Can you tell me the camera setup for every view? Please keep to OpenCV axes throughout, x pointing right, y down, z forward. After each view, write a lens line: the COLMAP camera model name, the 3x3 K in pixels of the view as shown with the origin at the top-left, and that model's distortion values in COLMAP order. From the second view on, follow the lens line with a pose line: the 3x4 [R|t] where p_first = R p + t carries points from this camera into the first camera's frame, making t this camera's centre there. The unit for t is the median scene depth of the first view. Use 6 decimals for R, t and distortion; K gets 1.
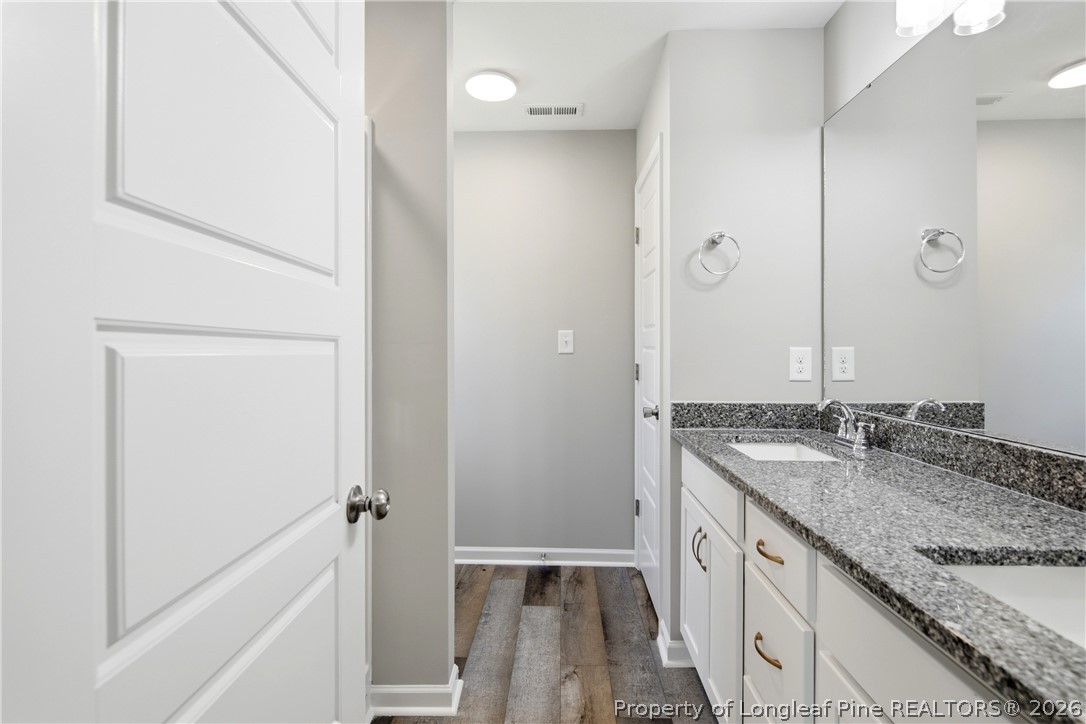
lens RADIAL K [[529.0, 0, 541.4], [0, 529.0, 348.0], [0, 0, 1]] dist [0.001419, -0.000644]
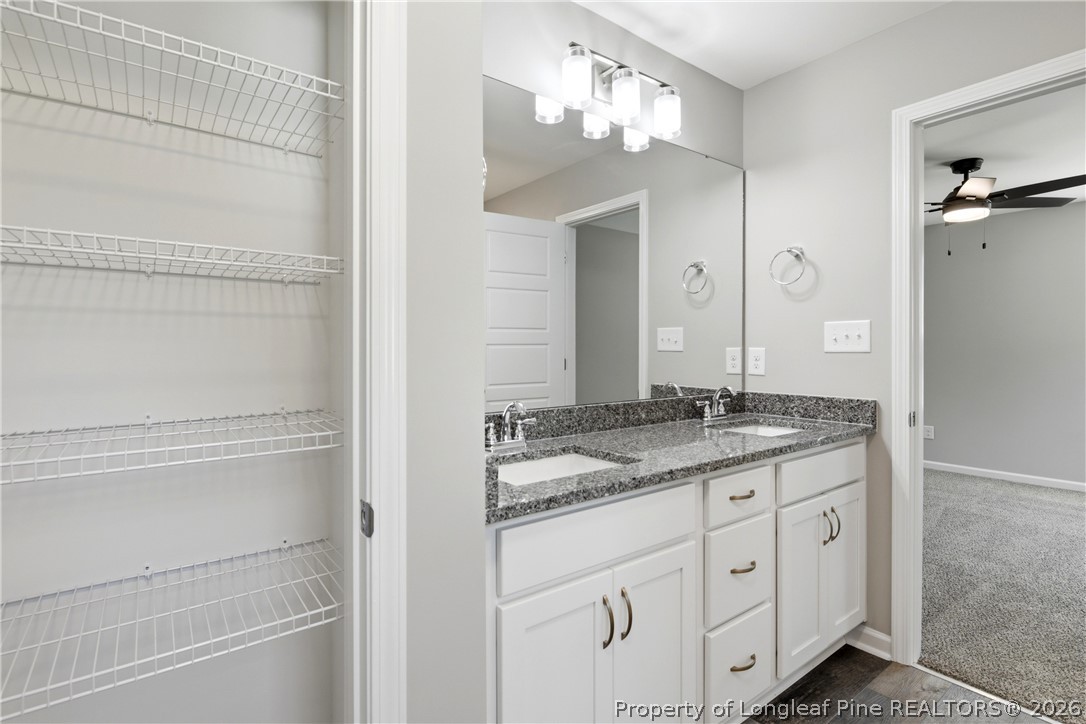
lens RADIAL K [[529.0, 0, 541.4], [0, 529.0, 348.0], [0, 0, 1]] dist [0.001419, -0.000644]
pose [[-0.627519, 0.001324, 0.778600, -0.298222], [0.002138, 0.999998, 0.000023, -0.002989], [-0.778599, 0.001679, -0.627520, 2.062206]]
